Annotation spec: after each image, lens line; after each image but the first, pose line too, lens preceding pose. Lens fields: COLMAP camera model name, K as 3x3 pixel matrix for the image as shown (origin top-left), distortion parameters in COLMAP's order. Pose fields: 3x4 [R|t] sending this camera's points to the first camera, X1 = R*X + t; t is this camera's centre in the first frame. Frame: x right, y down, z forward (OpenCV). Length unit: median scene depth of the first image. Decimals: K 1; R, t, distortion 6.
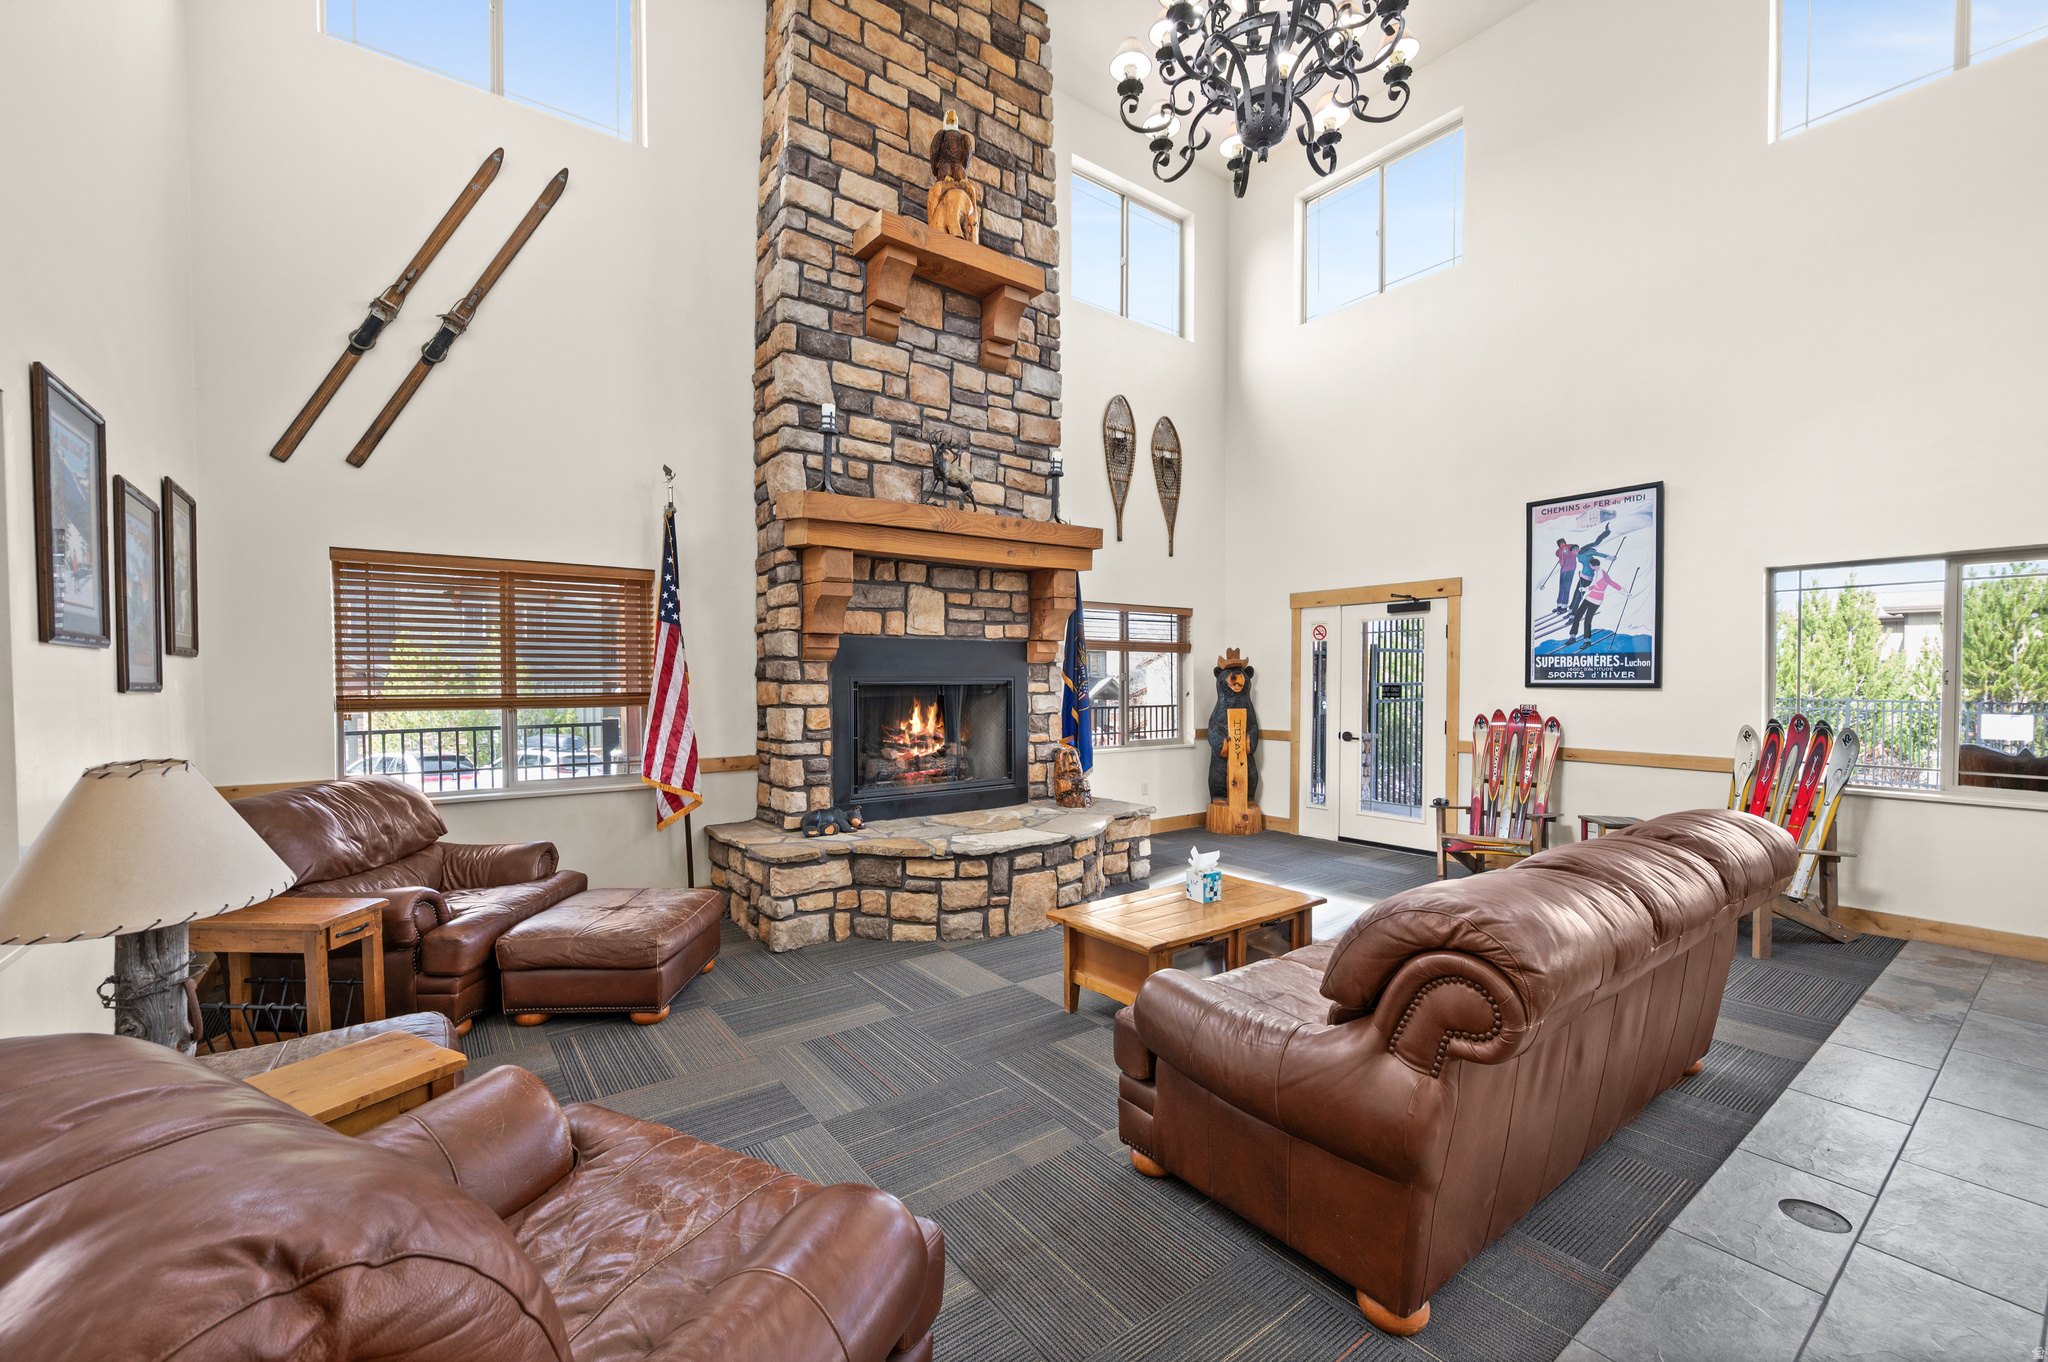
lens RADIAL K [[824.6, 0, 1030.8], [0, 824.6, 694.0], [0, 0, 1]] dist [-0.002207, 0.000485]
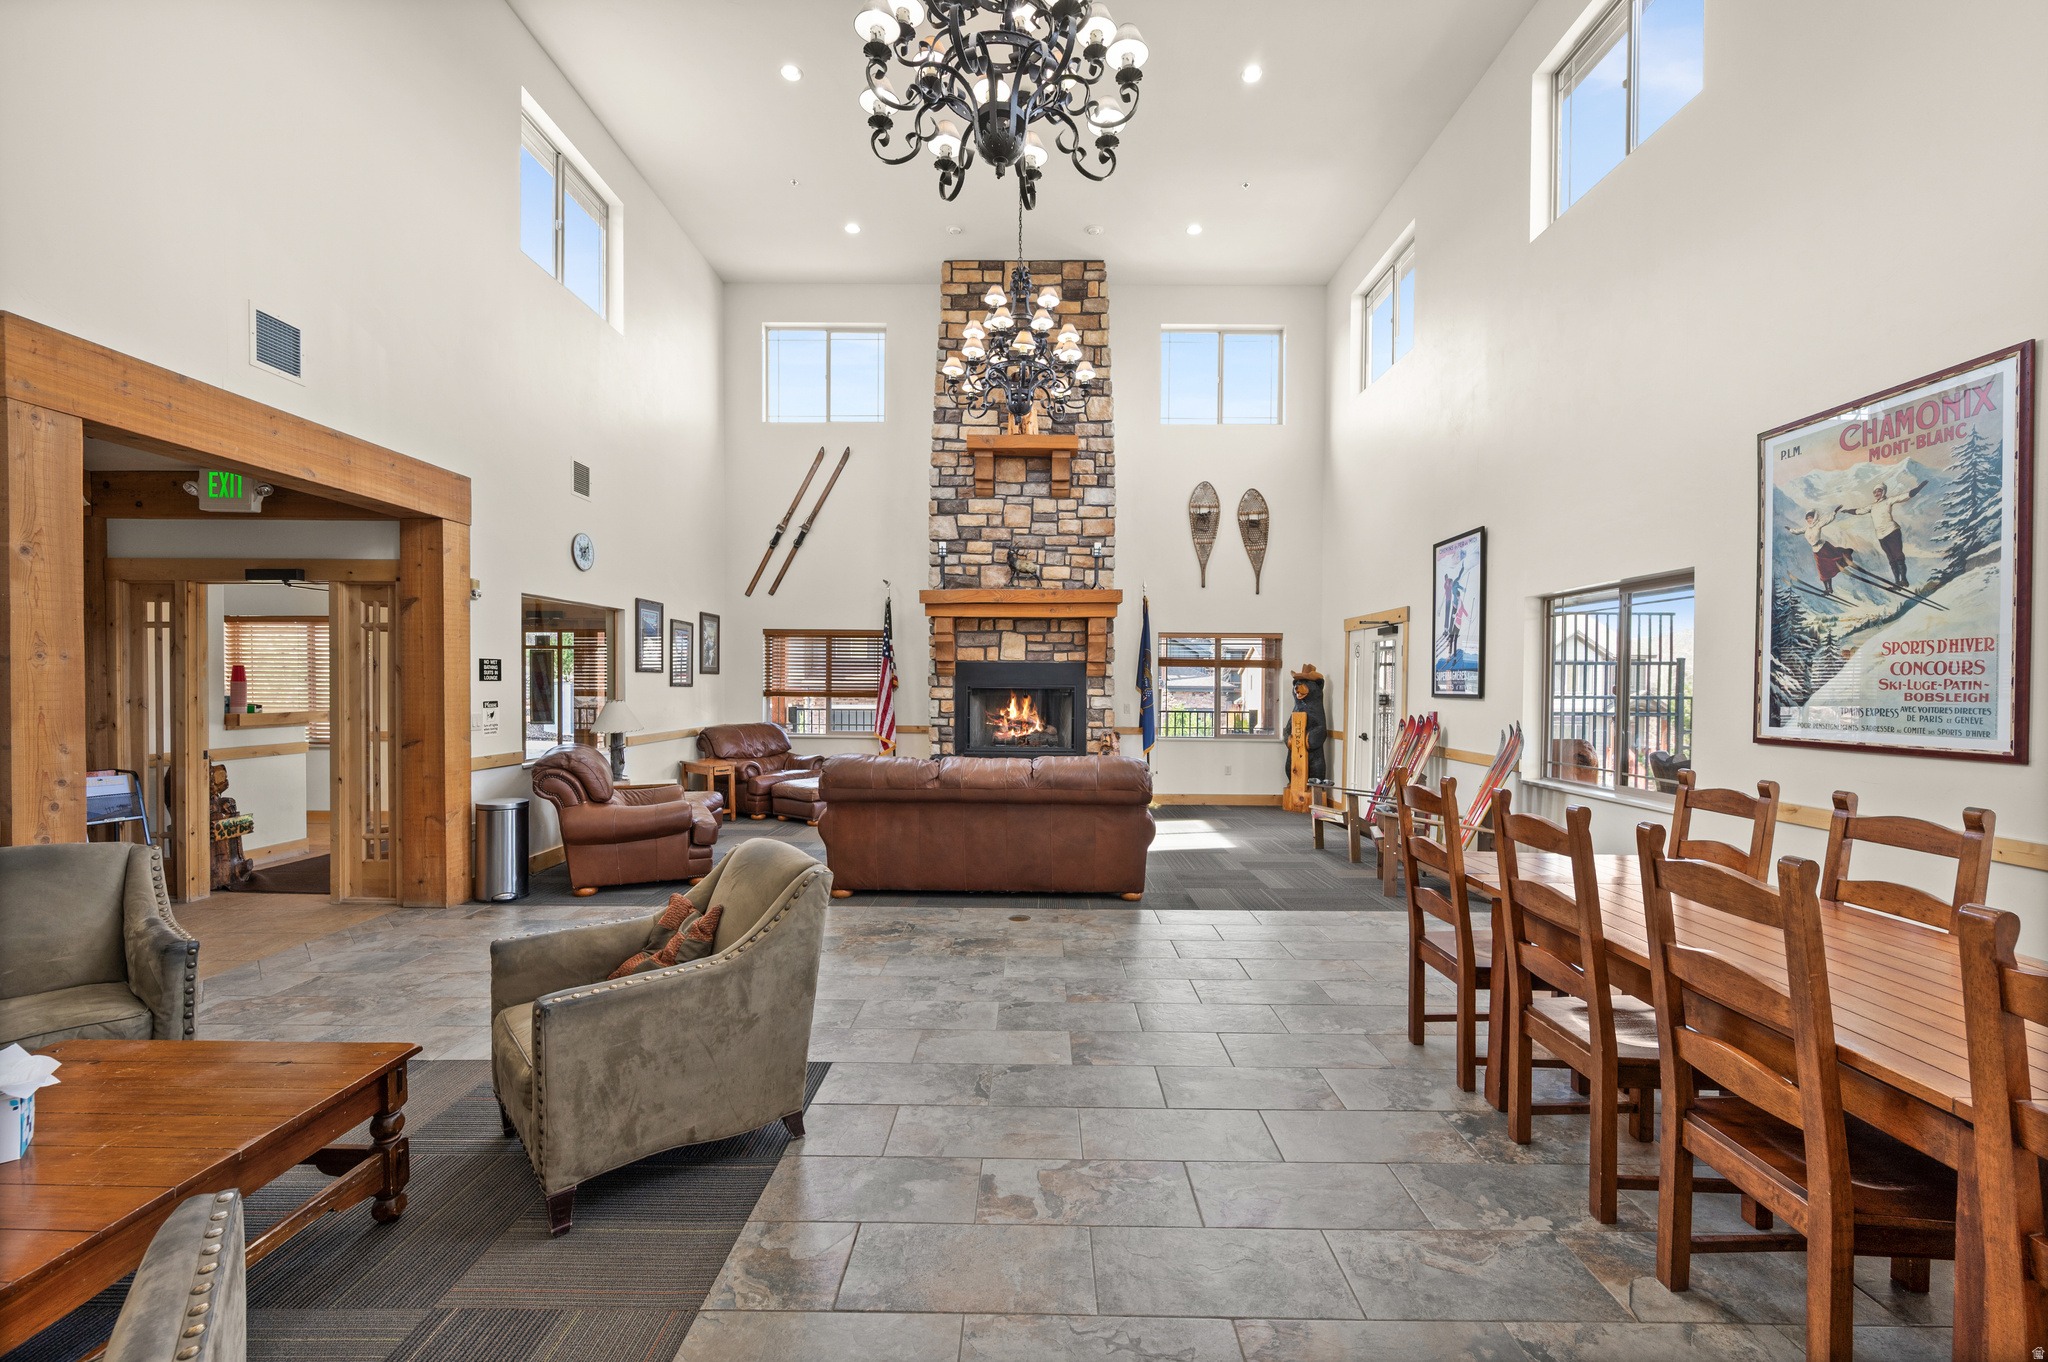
lens RADIAL K [[824.6, 0, 1030.8], [0, 824.6, 694.0], [0, 0, 1]] dist [-0.002207, 0.000485]
pose [[0.795906, 0.013384, -0.605273, 0.947016], [-0.022362, 0.999723, -0.007298, 0.010817], [0.605007, 0.019344, 0.795985, -0.347622]]
